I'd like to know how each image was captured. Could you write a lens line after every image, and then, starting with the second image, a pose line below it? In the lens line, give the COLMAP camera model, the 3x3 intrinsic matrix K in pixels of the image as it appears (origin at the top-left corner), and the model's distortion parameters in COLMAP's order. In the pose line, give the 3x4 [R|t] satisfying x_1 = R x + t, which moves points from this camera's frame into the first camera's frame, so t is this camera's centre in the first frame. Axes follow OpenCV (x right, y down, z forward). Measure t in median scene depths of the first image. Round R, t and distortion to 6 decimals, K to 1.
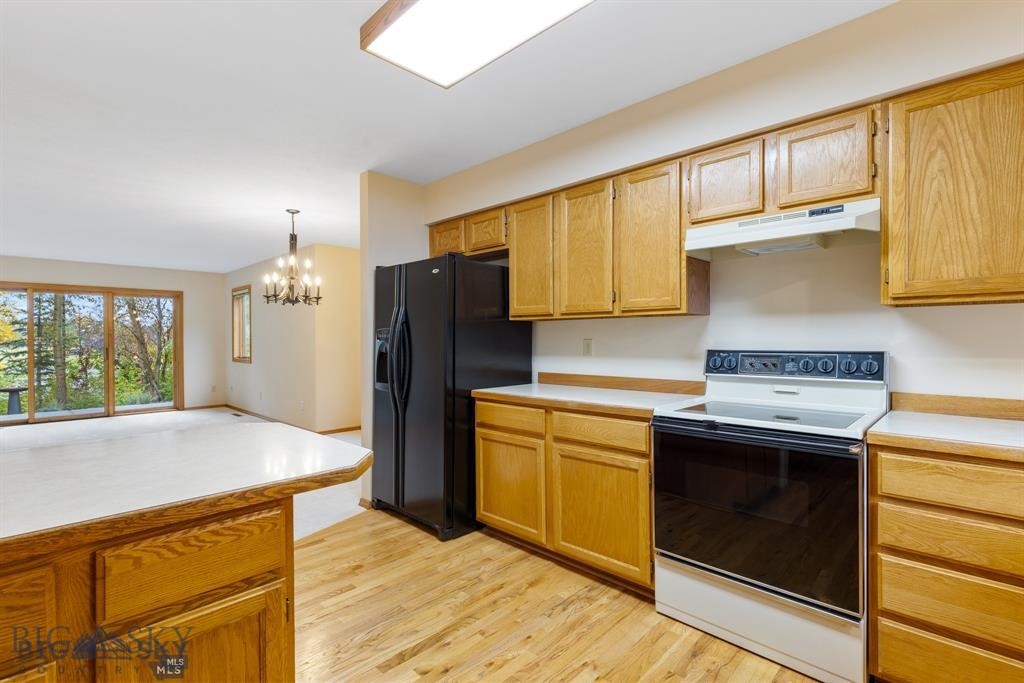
lens RADIAL K [[479.8, 0, 512.0], [0, 479.8, 341.5], [0, 0, 1]] dist [0.000495, 0.000294]
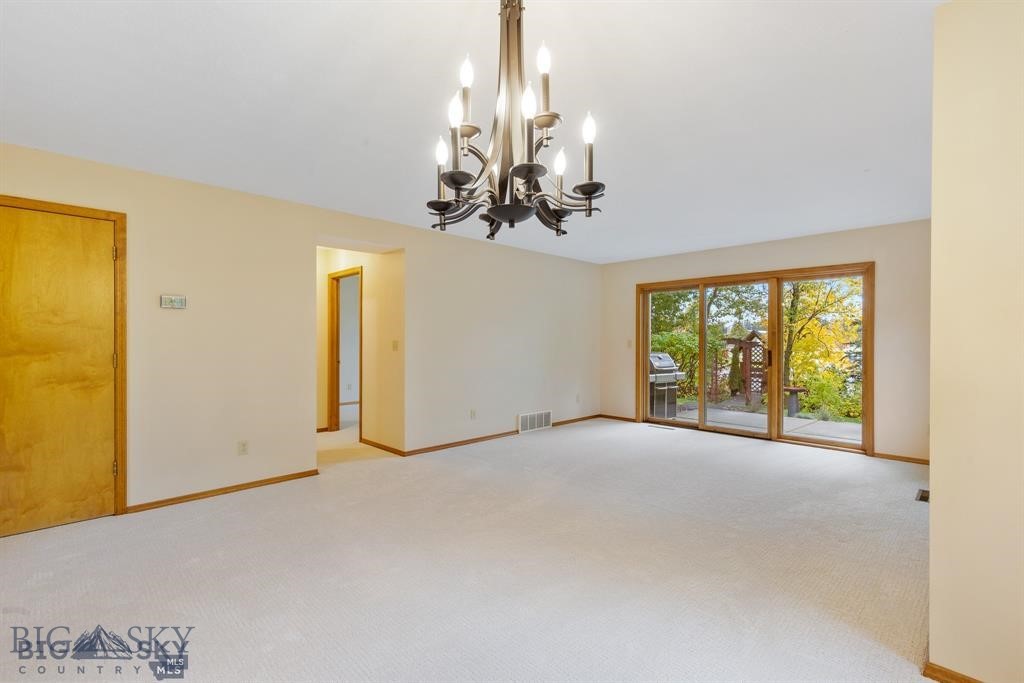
lens RADIAL K [[468.5, 0, 512.0], [0, 468.5, 341.5], [0, 0, 1]] dist [0.034366, 0.000047]
pose [[0.000080, 0.009976, -0.999950, -0.057547], [-0.009082, 0.999909, 0.009975, -0.003330], [0.999959, 0.009081, 0.000171, 0.407123]]
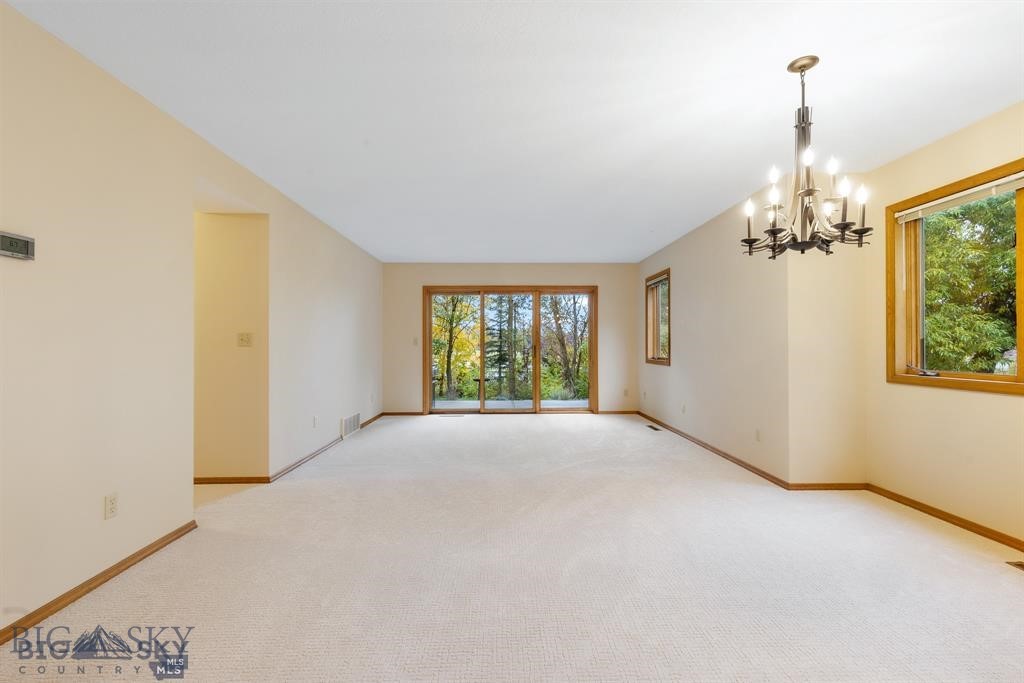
lens RADIAL K [[456.2, 0, 512.0], [0, 456.2, 341.5], [0, 0, 1]] dist [0.001856, -0.000010]
pose [[0.718797, -0.000827, -0.695220, -0.143581], [-0.007064, 0.999939, -0.008492, 0.009390], [0.695184, 0.011015, 0.718747, 0.188855]]
